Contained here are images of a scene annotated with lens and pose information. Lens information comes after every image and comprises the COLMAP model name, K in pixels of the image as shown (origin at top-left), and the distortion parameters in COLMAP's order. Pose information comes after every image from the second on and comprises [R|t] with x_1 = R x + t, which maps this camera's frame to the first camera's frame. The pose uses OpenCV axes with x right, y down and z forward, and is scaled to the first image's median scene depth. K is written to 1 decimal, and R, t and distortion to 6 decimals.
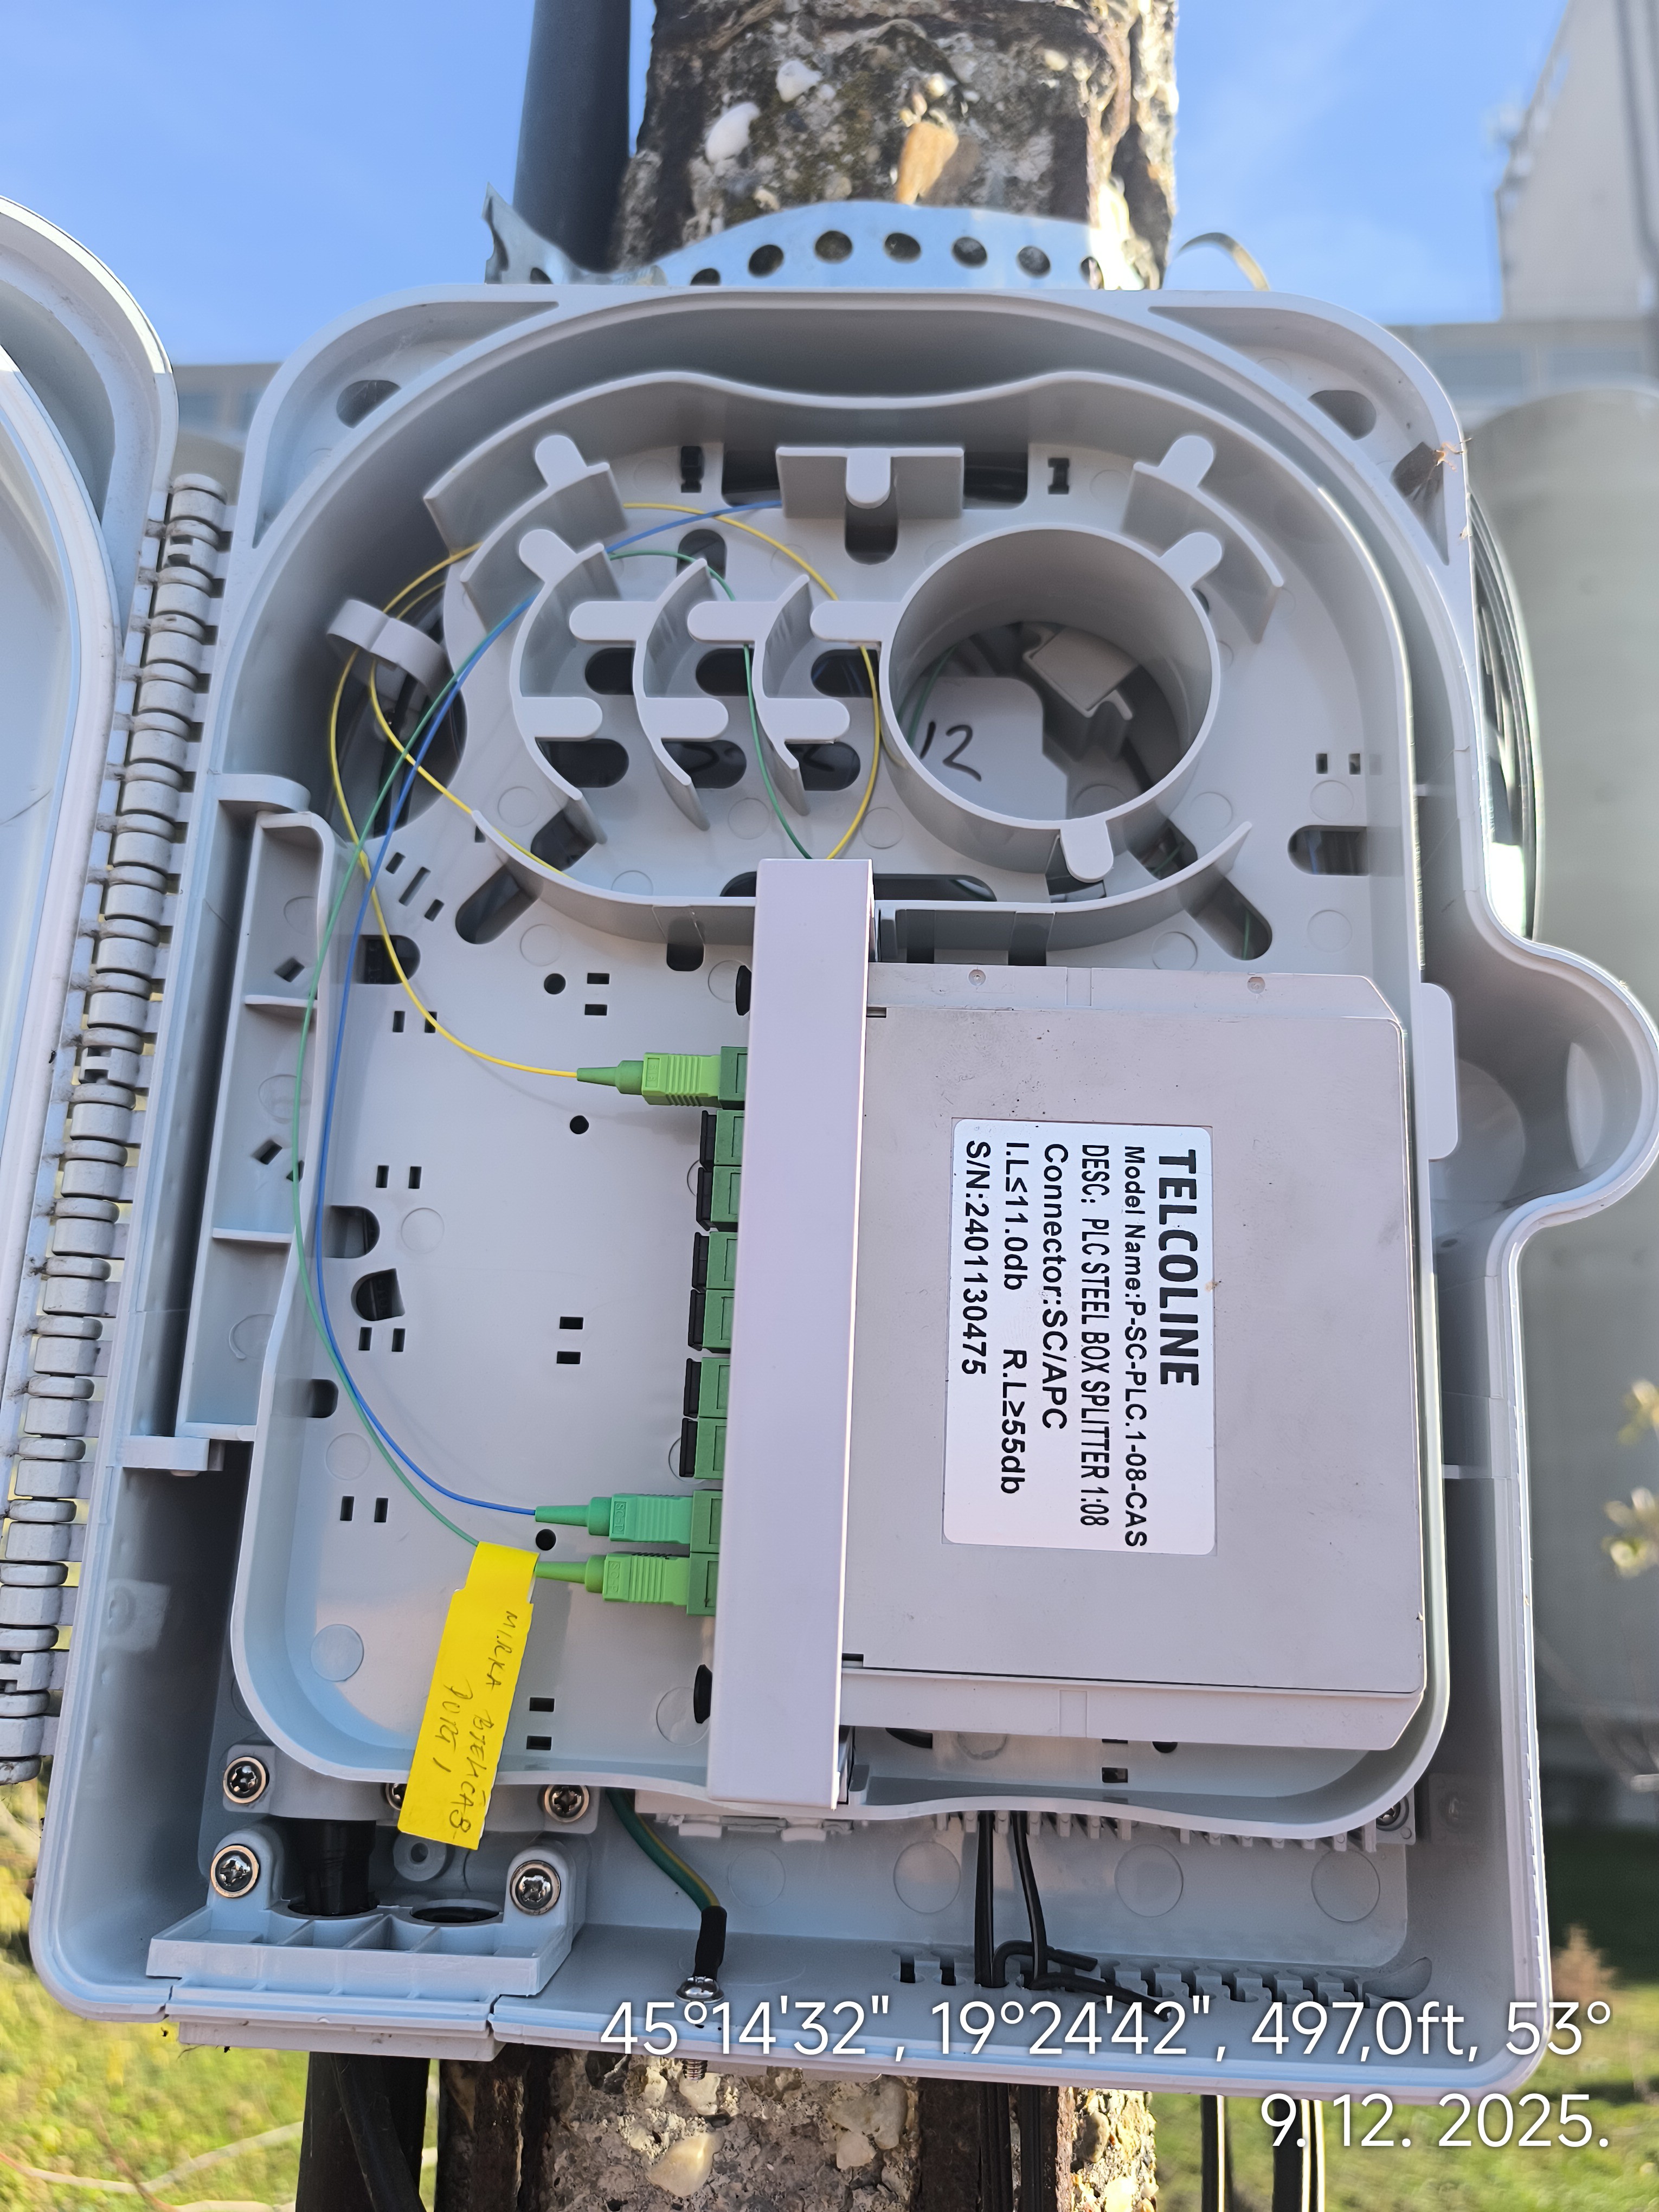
lens RADIAL K [[1490.3, 0, 828.0], [0, 1490.3, 1106.1], [0, 0, 1]] dist [-0.006136, -0.005090]
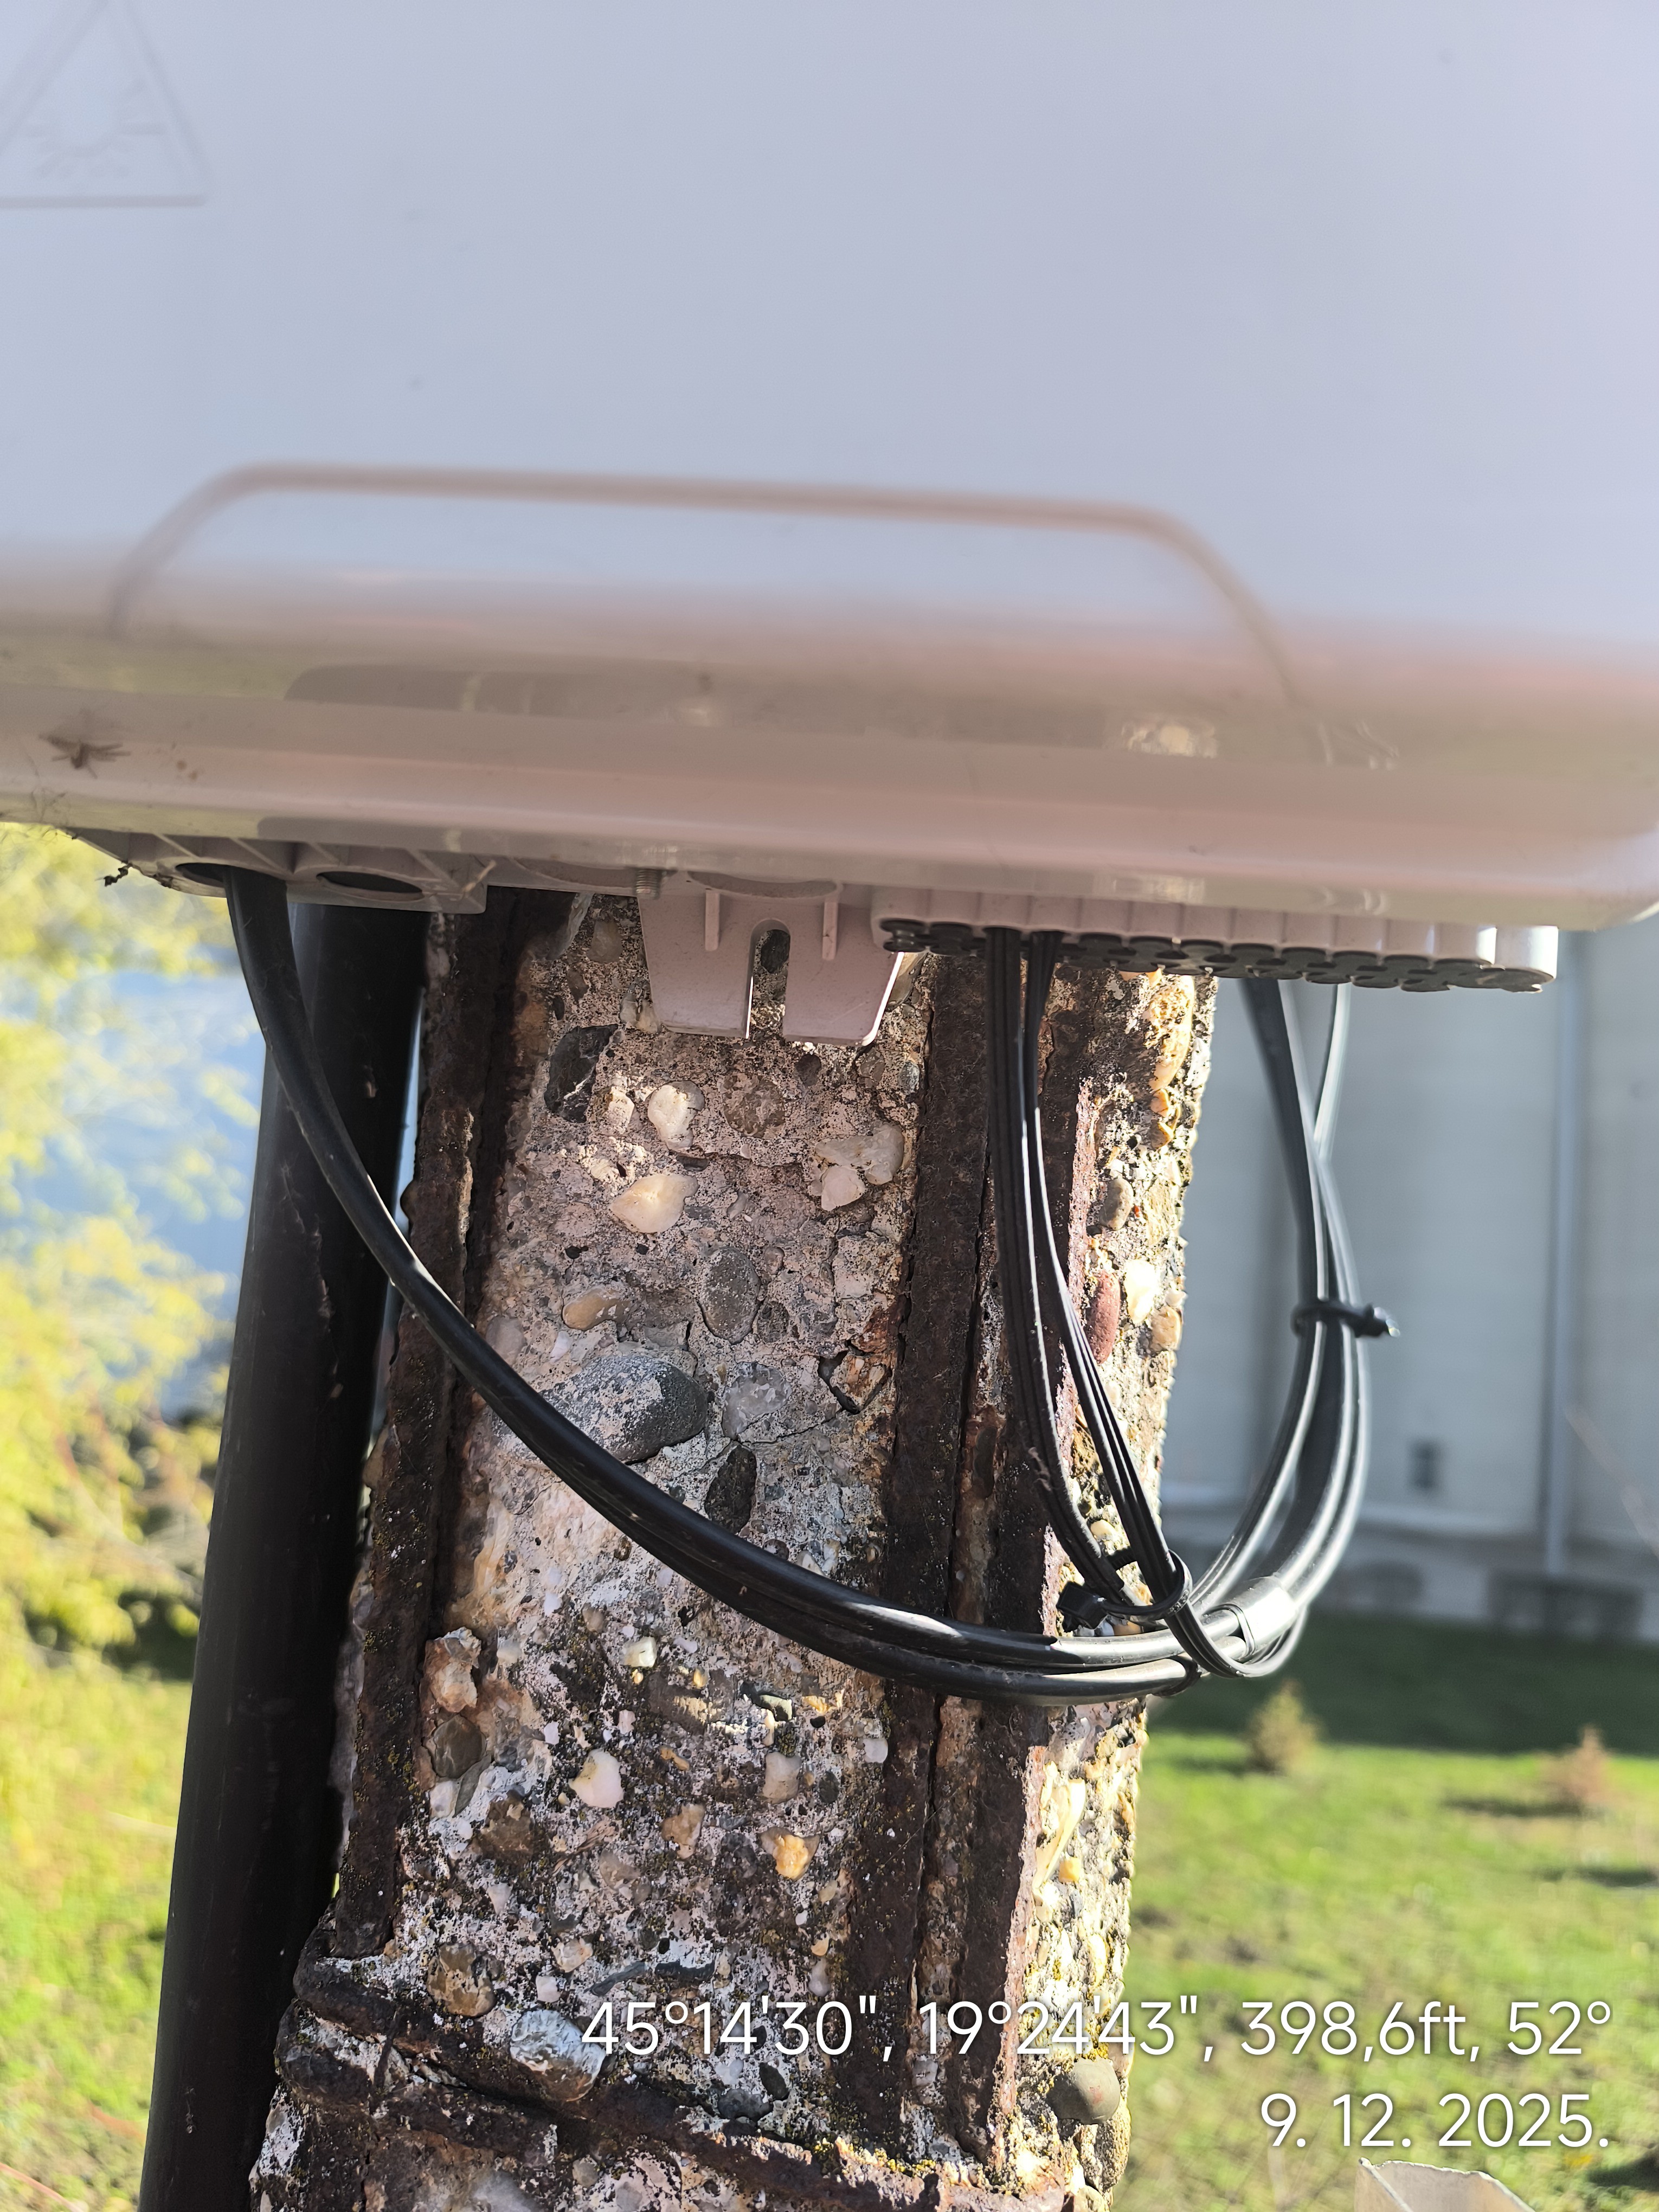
lens RADIAL K [[1490.3, 0, 834.4], [0, 1490.3, 1103.6], [0, 0, 1]] dist [-0.006136, -0.005090]
pose [[0.998387, 0.042676, -0.037444, 0.043892], [-0.038200, 0.992856, 0.113034, 0.547179], [0.042000, -0.111422, 0.992885, 0.122475]]
